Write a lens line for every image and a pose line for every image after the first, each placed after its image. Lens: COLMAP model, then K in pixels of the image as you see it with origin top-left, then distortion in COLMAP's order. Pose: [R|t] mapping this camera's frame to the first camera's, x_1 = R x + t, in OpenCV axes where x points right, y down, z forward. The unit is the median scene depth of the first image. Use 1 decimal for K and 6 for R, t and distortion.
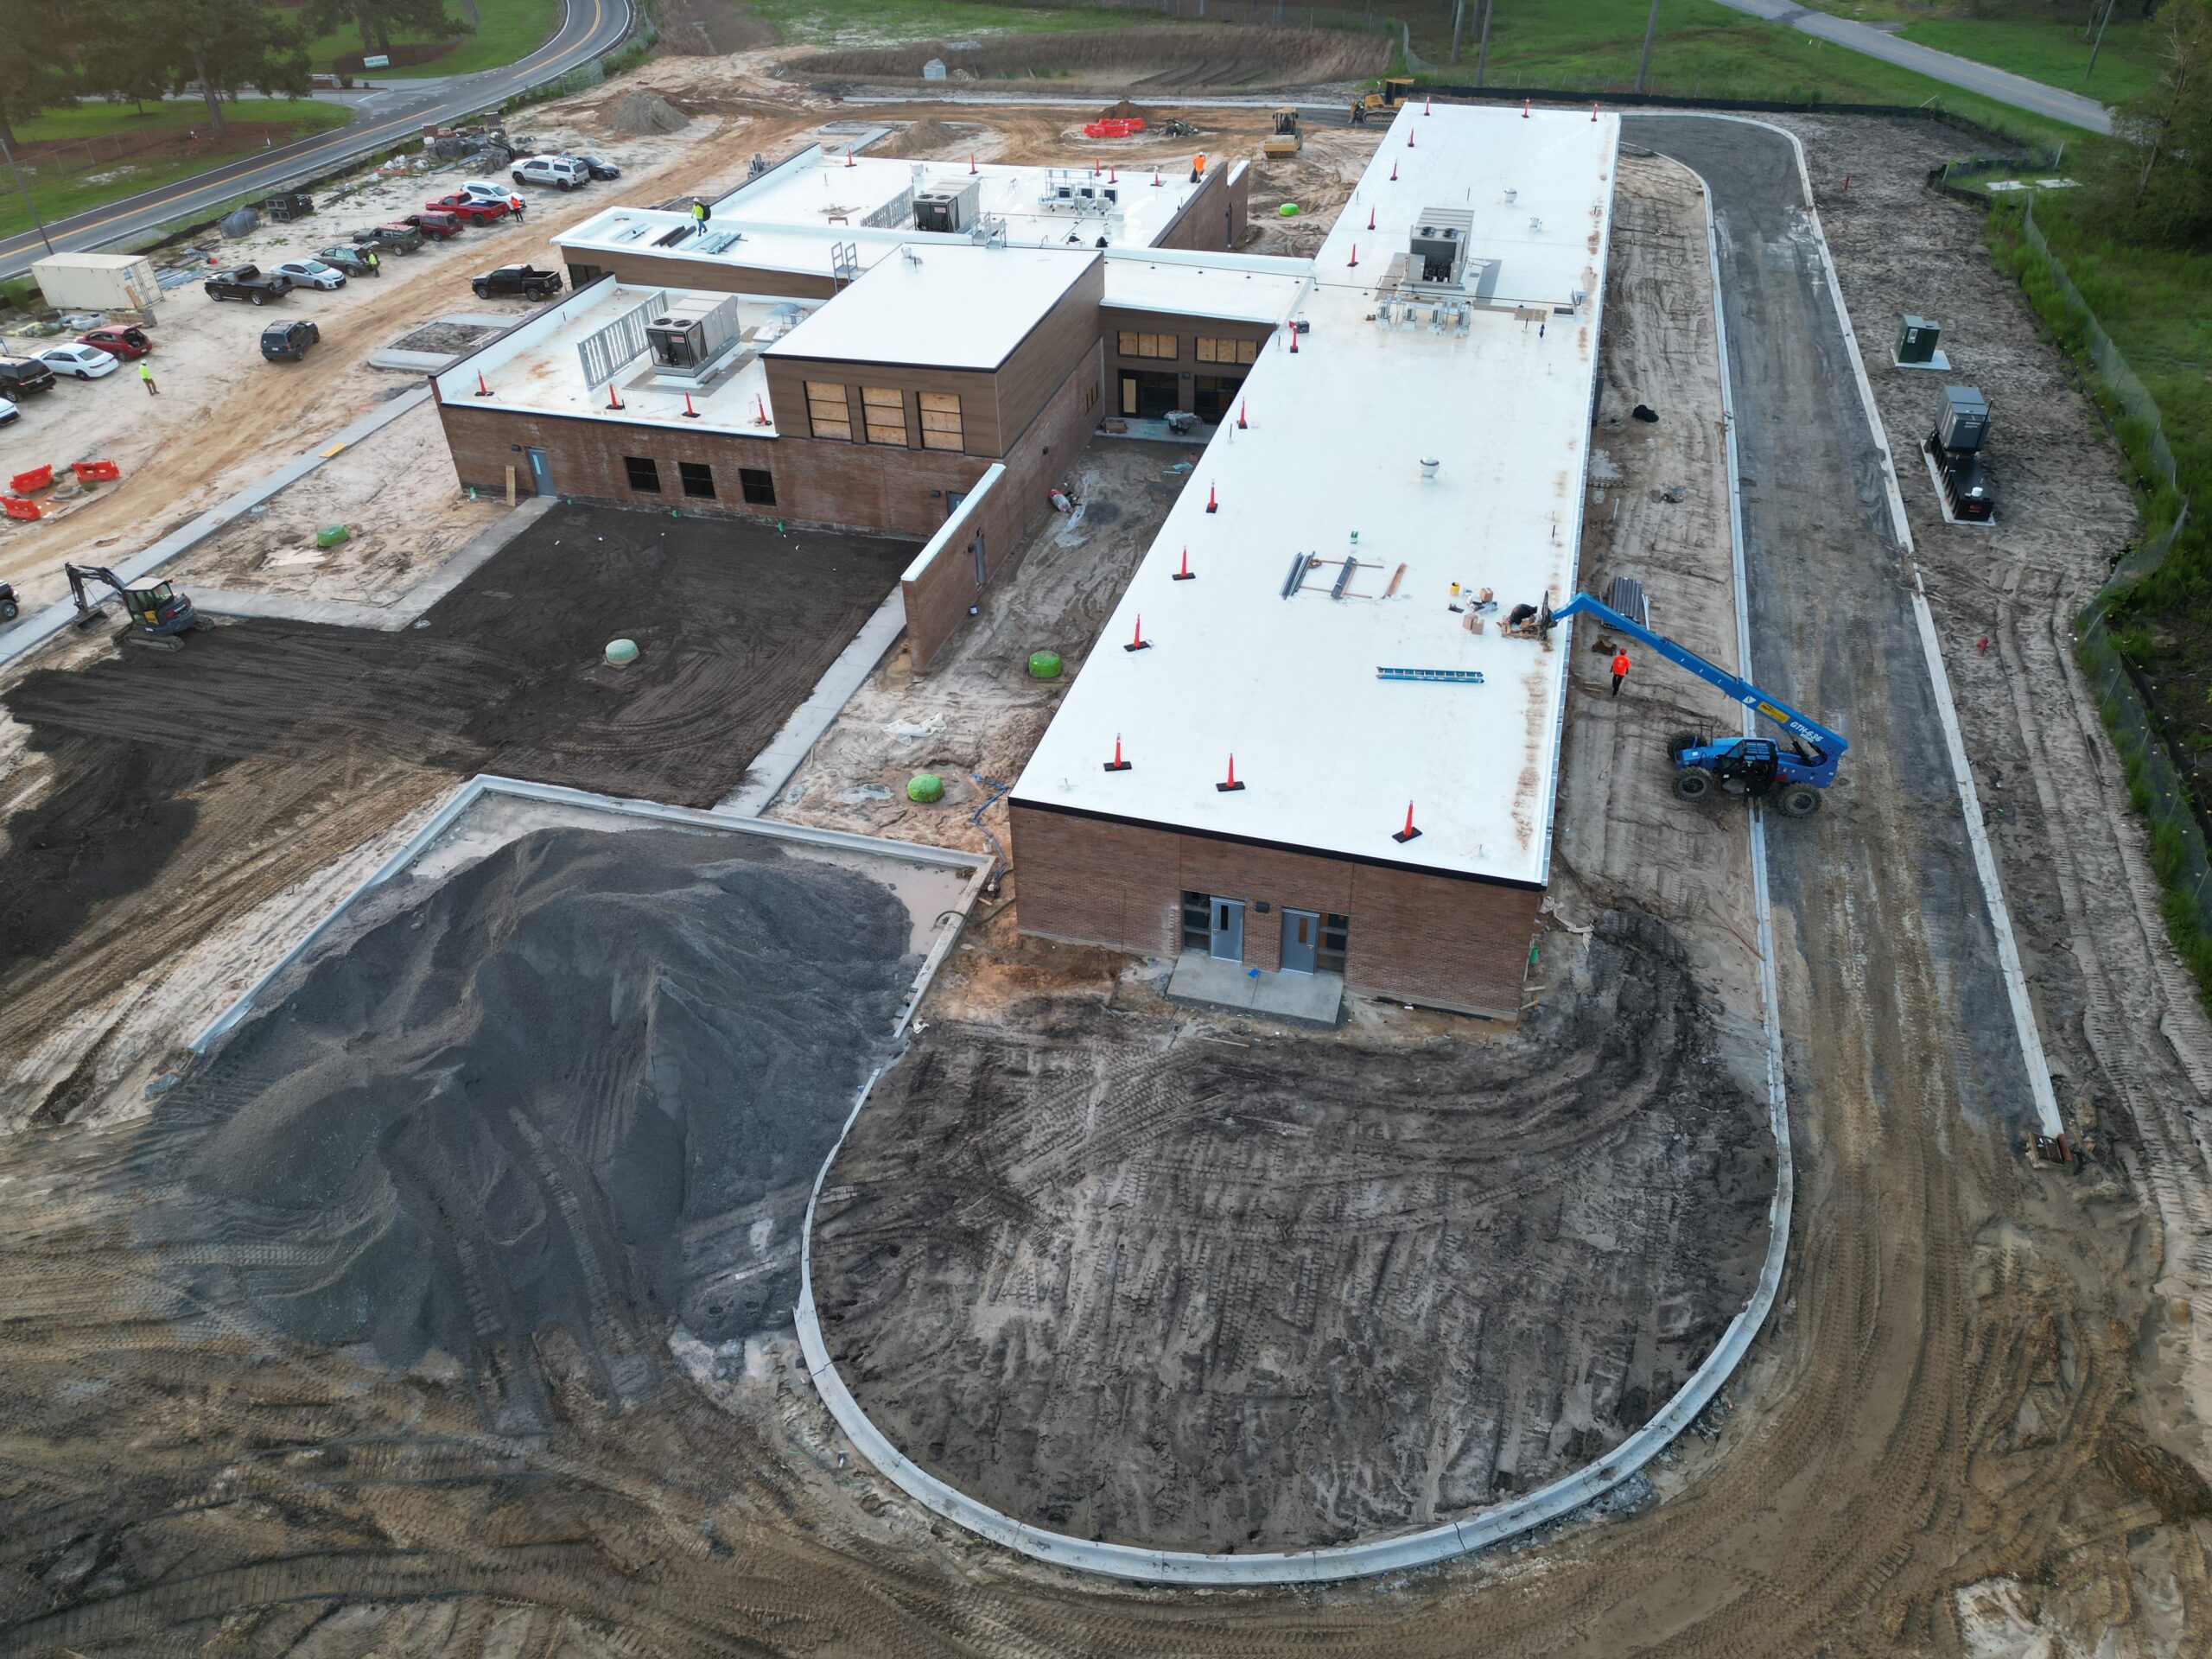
lens RADIAL K [[1546.6, 0, 1110.0], [0, 1546.6, 832.3], [0, 0, 1]] dist [0.069514, -0.065127]
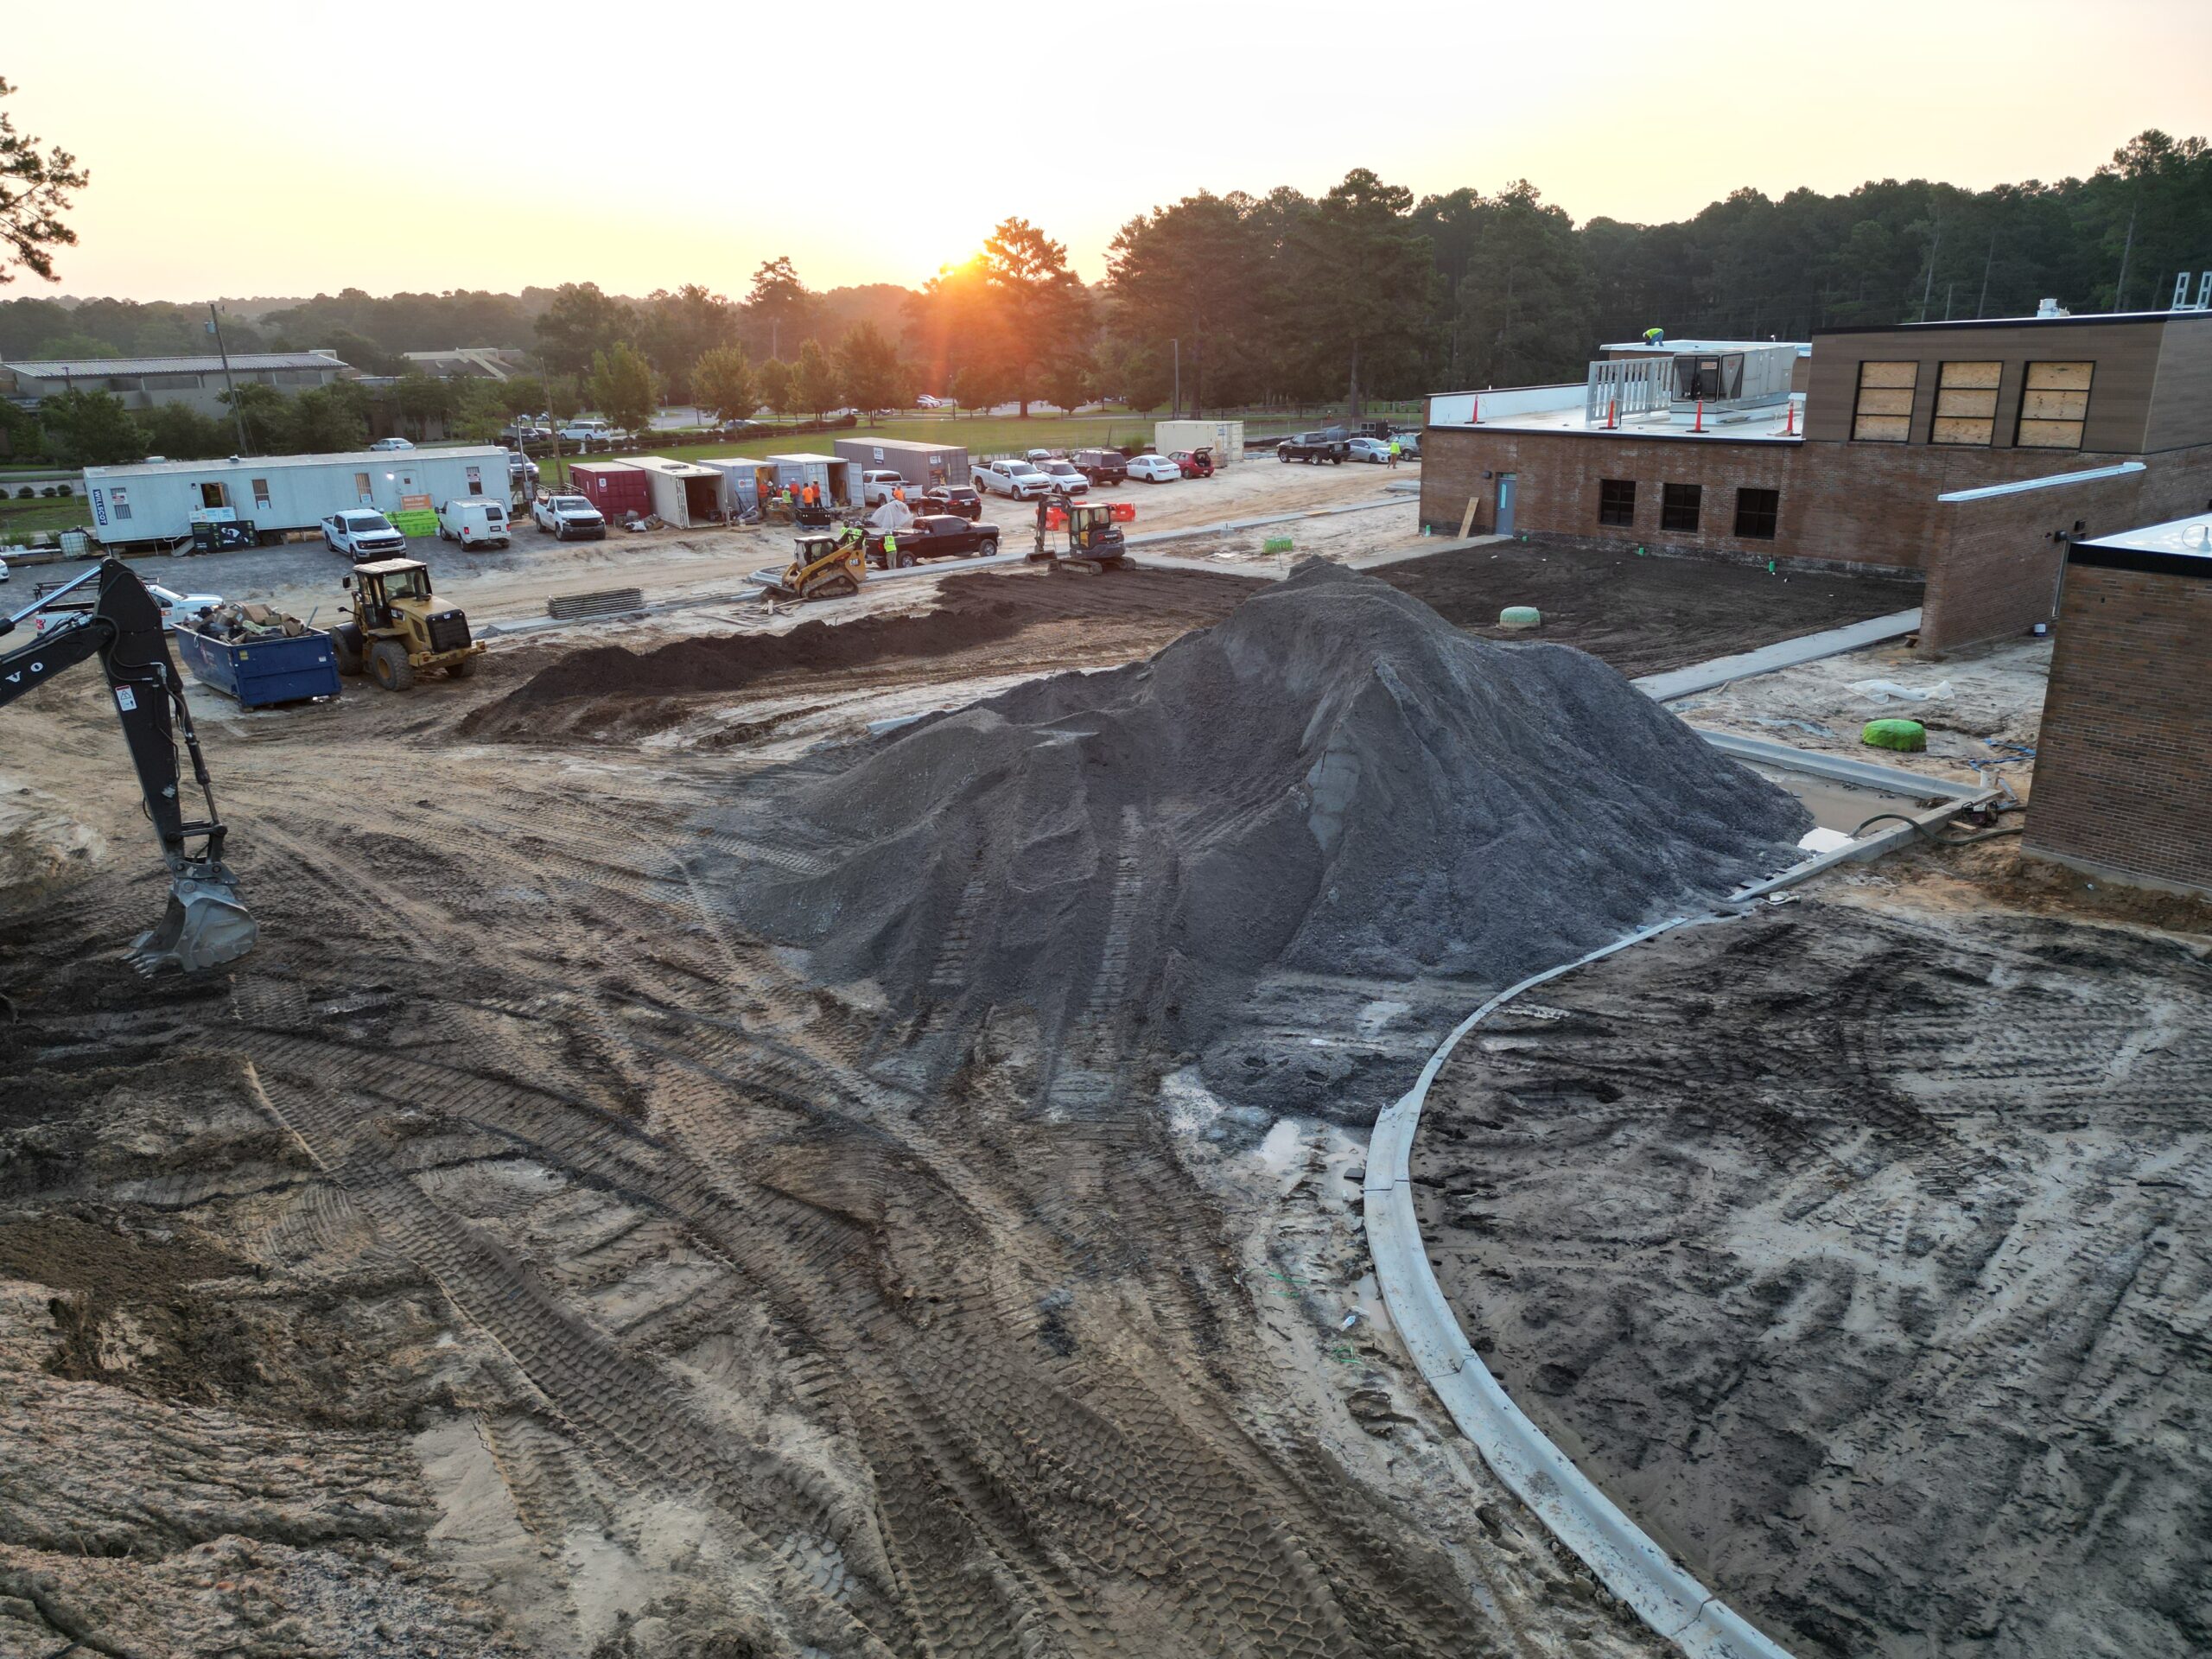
lens RADIAL K [[1546.6, 0, 1110.0], [0, 1546.6, 832.3], [0, 0, 1]] dist [0.069514, -0.065127]
pose [[0.790861, 0.192306, -0.580998, 0.008663], [-0.357773, 0.915505, -0.183980, 0.337168], [0.496526, 0.353368, 0.792839, 0.491655]]
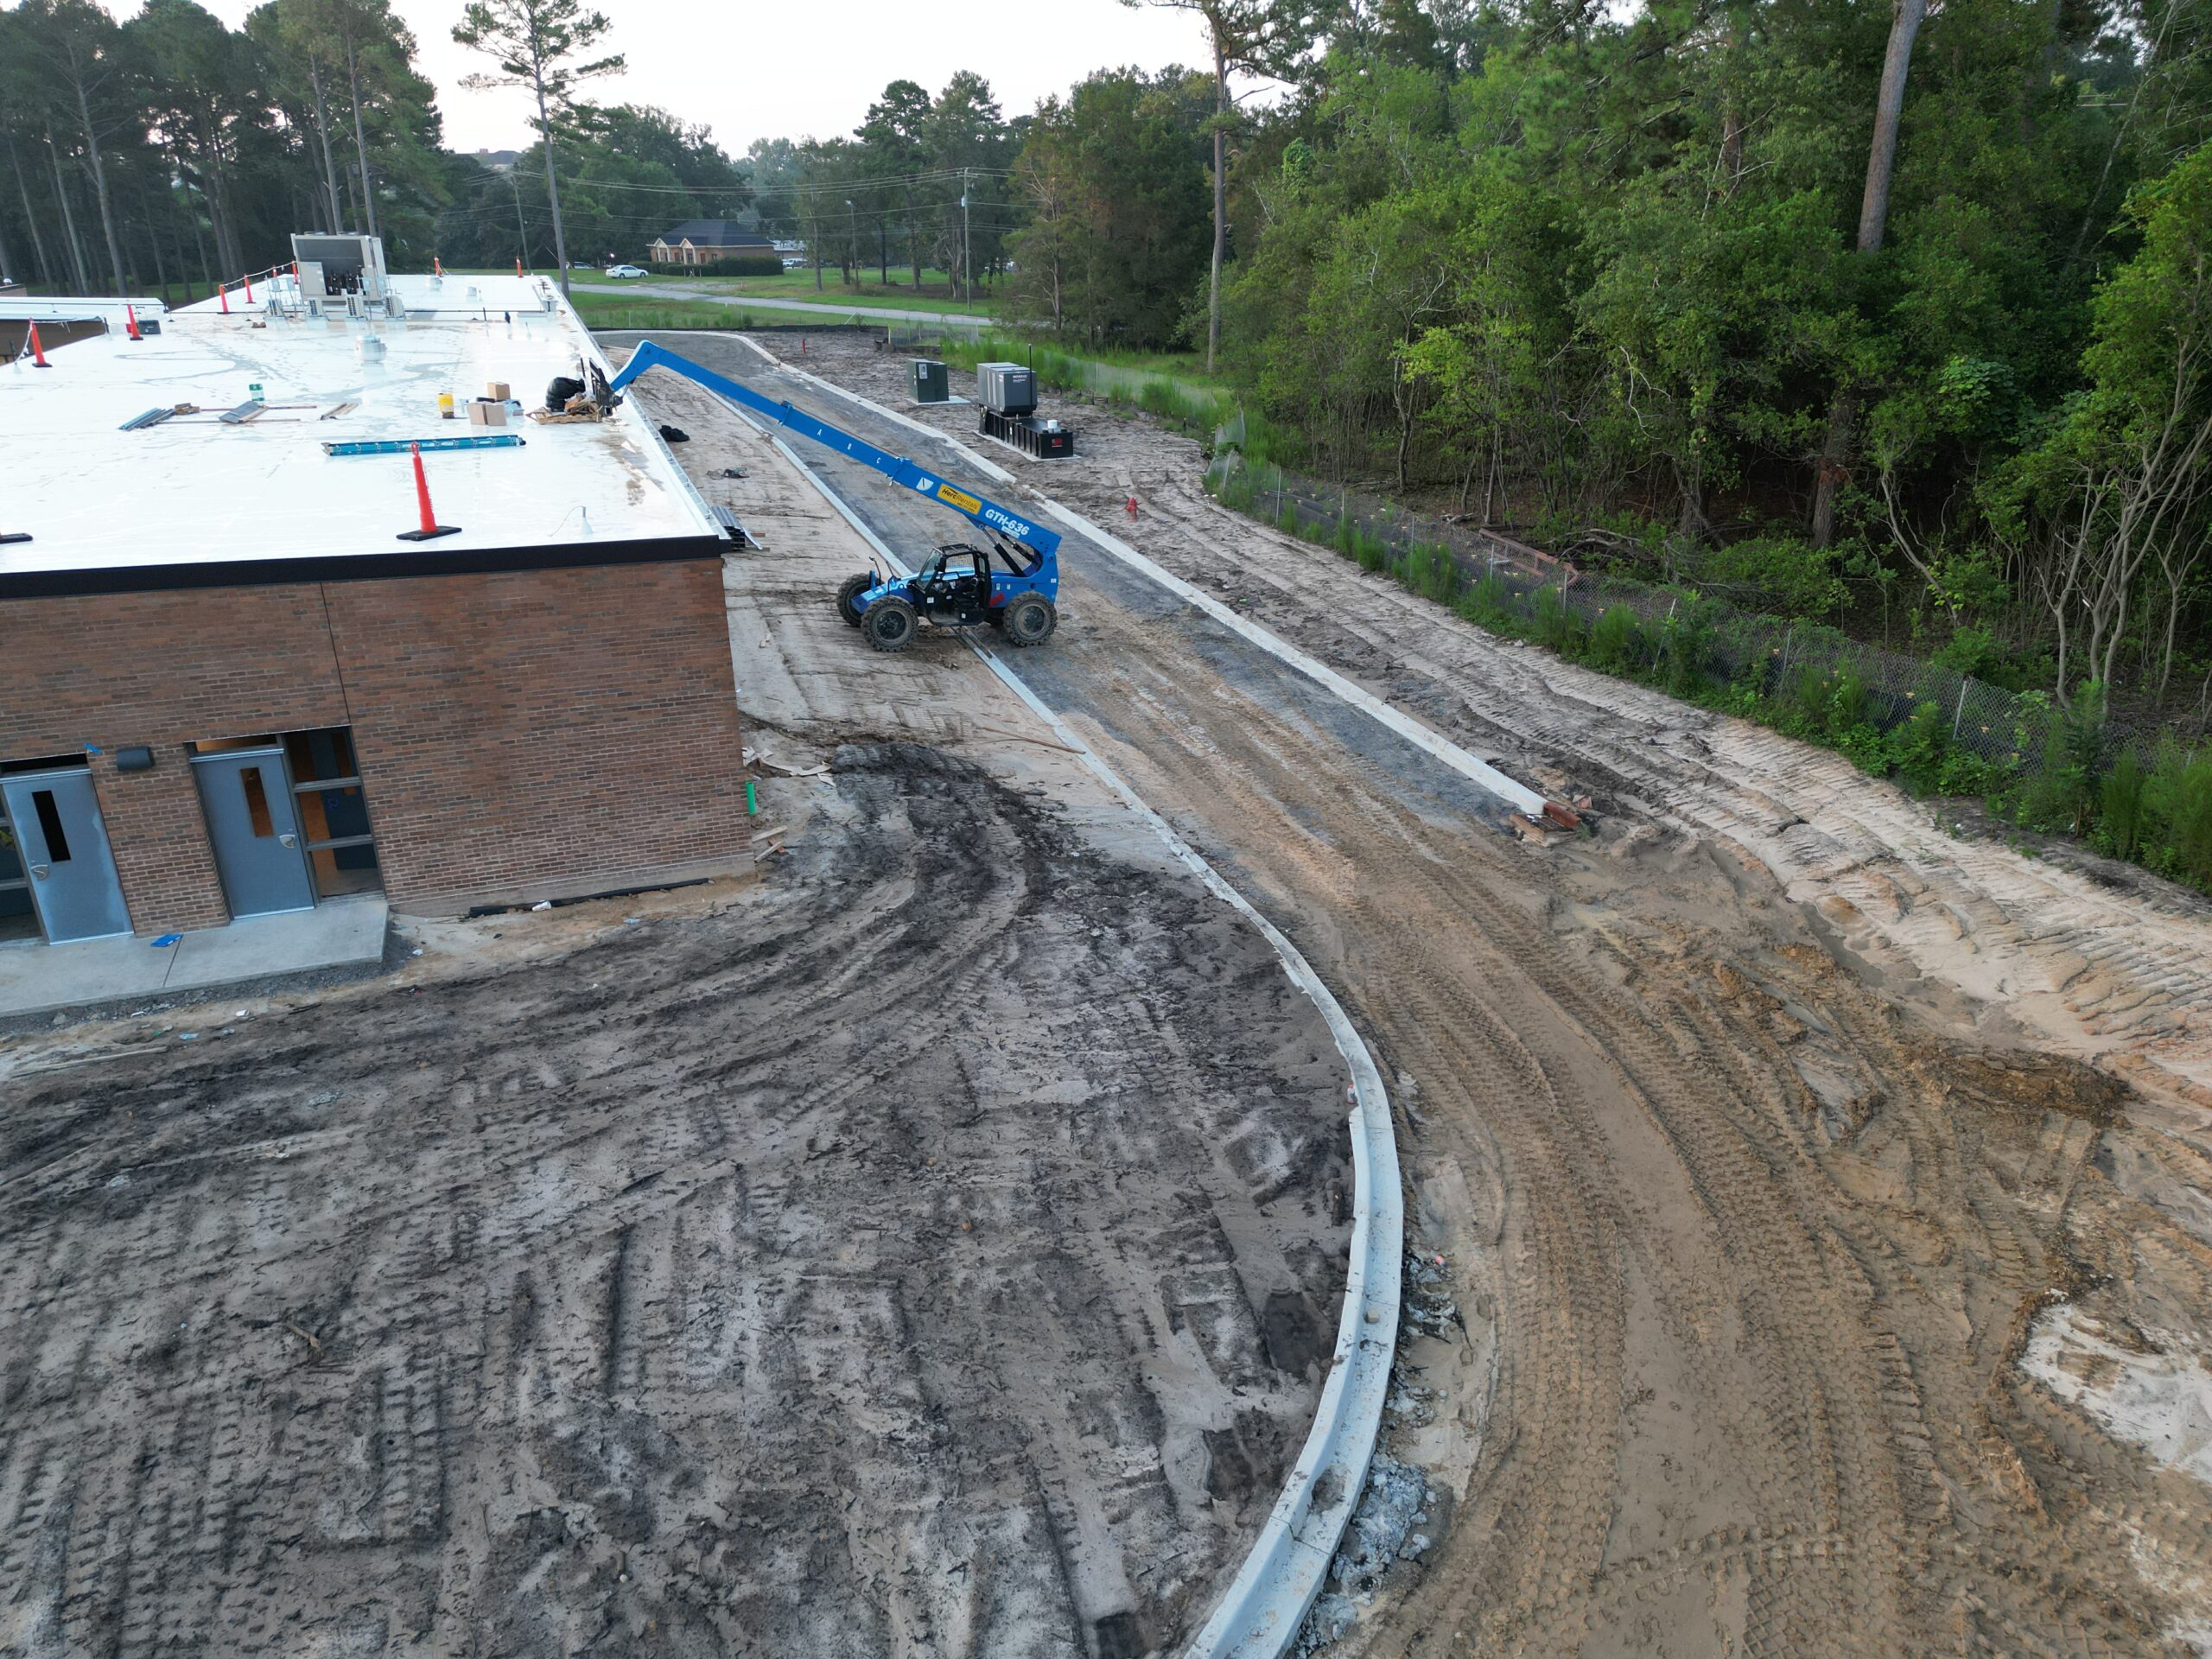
lens RADIAL K [[1546.6, 0, 1110.0], [0, 1546.6, 832.3], [0, 0, 1]] dist [0.069514, -0.065127]
pose [[0.814877, -0.208460, 0.540851, 0.088713], [0.341819, 0.926399, -0.157942, 0.262628], [-0.468119, 0.313576, 0.826157, 0.573045]]
